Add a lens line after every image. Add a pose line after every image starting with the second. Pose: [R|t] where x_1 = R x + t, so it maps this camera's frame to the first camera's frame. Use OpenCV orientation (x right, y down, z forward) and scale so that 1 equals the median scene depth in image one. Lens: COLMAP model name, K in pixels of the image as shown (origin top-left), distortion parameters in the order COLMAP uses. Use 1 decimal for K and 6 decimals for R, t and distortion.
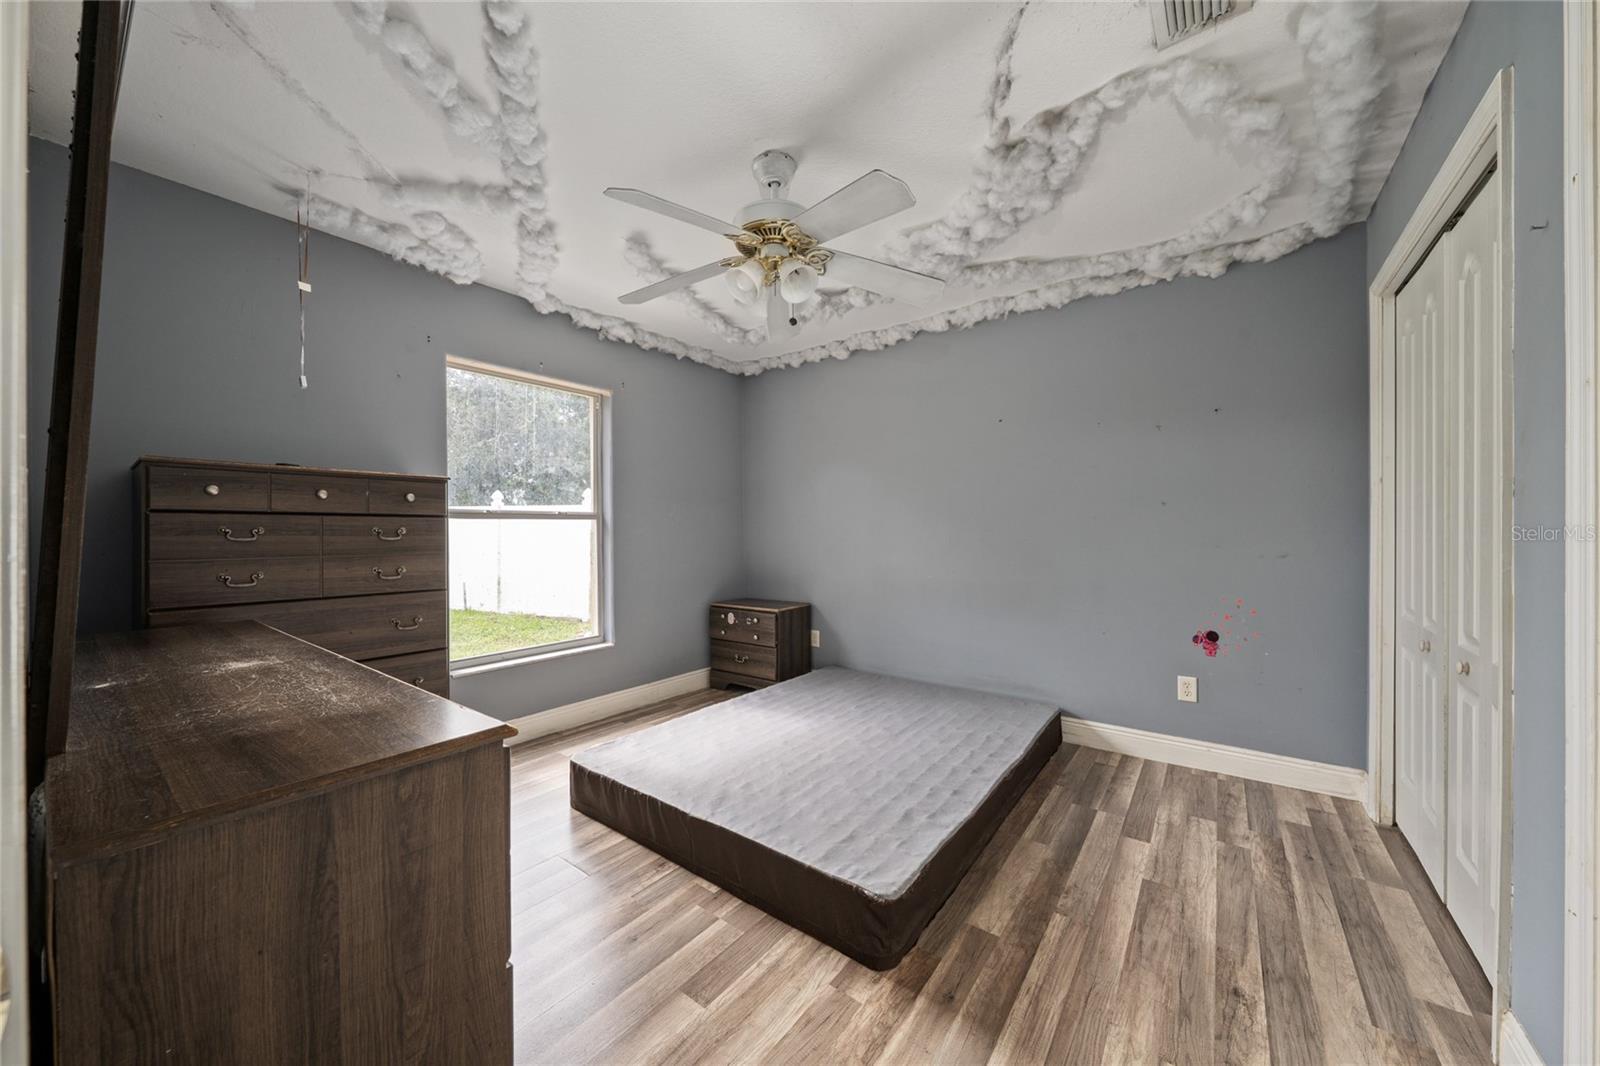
lens RADIAL K [[556.0, 0, 795.0], [0, 556.0, 533.3], [0, 0, 1]] dist [0.000801, 0.000337]
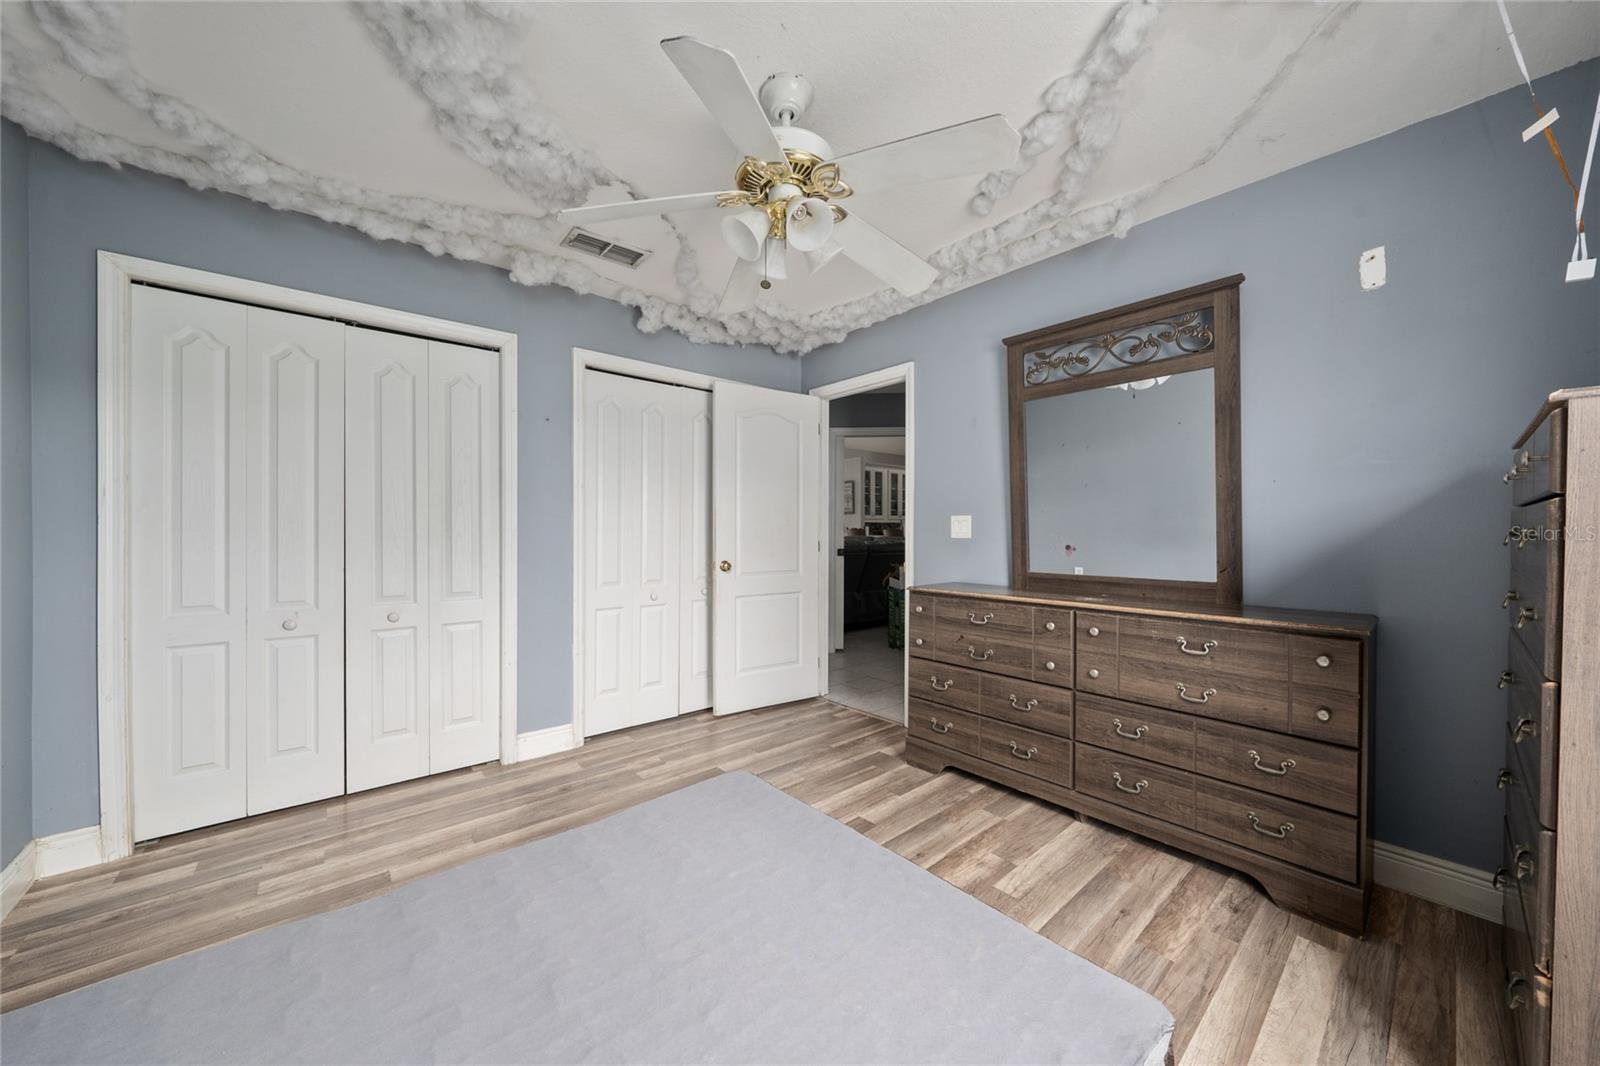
lens RADIAL K [[556.0, 0, 795.8], [0, 556.0, 535.1], [0, 0, 1]] dist [0.000801, 0.000337]
pose [[-0.975965, 0.004101, 0.217889, -0.120491], [0.005912, 0.999953, 0.007658, -0.001083], [-0.217847, 0.008762, -0.975944, 0.937607]]
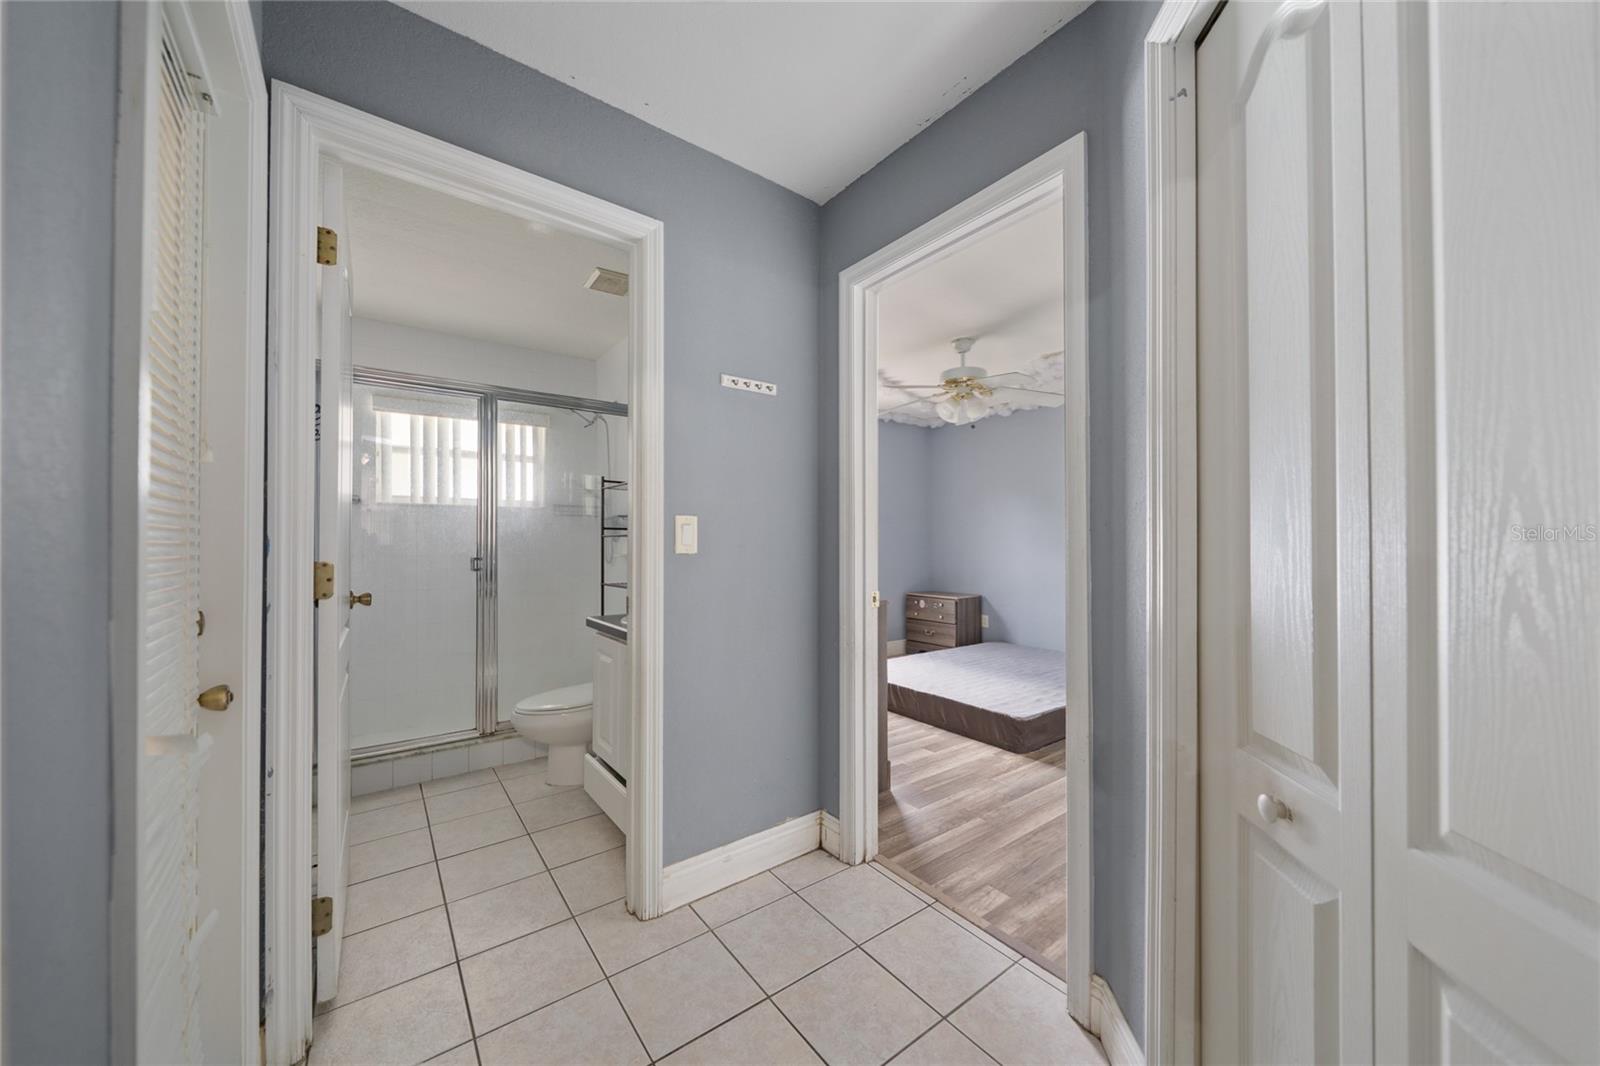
lens RADIAL K [[556.0, 0, 805.1], [0, 556.0, 535.3], [0, 0, 1]] dist [0.000801, 0.000337]
pose [[0.962207, 0.001619, -0.272316, -0.018551], [-0.005084, 0.999915, -0.012020, -0.001095], [0.272273, 0.012950, 0.962133, -0.470210]]
